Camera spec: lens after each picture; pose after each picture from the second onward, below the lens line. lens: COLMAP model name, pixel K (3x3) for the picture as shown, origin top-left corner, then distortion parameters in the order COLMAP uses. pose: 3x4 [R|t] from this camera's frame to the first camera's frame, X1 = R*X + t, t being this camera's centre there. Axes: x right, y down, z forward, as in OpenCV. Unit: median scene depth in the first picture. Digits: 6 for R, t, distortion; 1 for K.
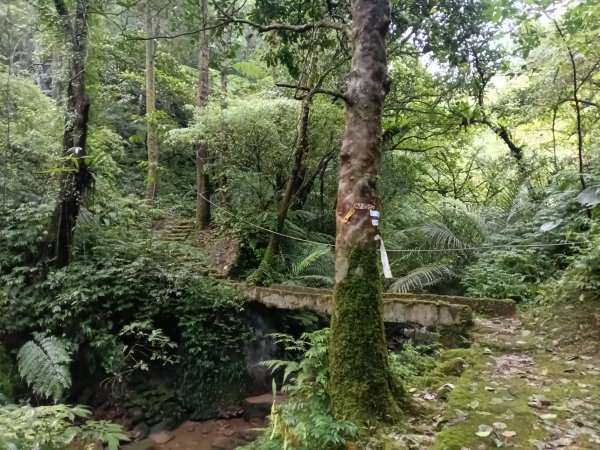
lens RADIAL K [[474.2, 0, 300.0], [0, 474.2, 225.0], [0, 0, 1]] dist [0.003712, -0.011931]
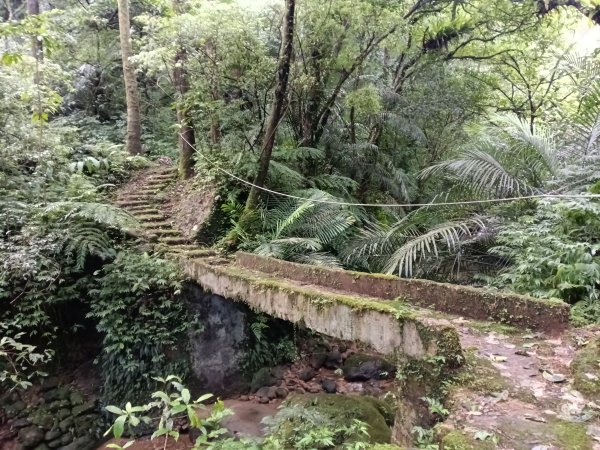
lens RADIAL K [[474.2, 0, 300.0], [0, 474.2, 225.0], [0, 0, 1]] dist [0.003712, -0.011931]
pose [[0.981593, -0.032080, -0.188270, 0.199861], [0.056018, 0.990795, 0.123240, -0.001334], [0.182583, -0.131518, 0.974354, 0.343848]]
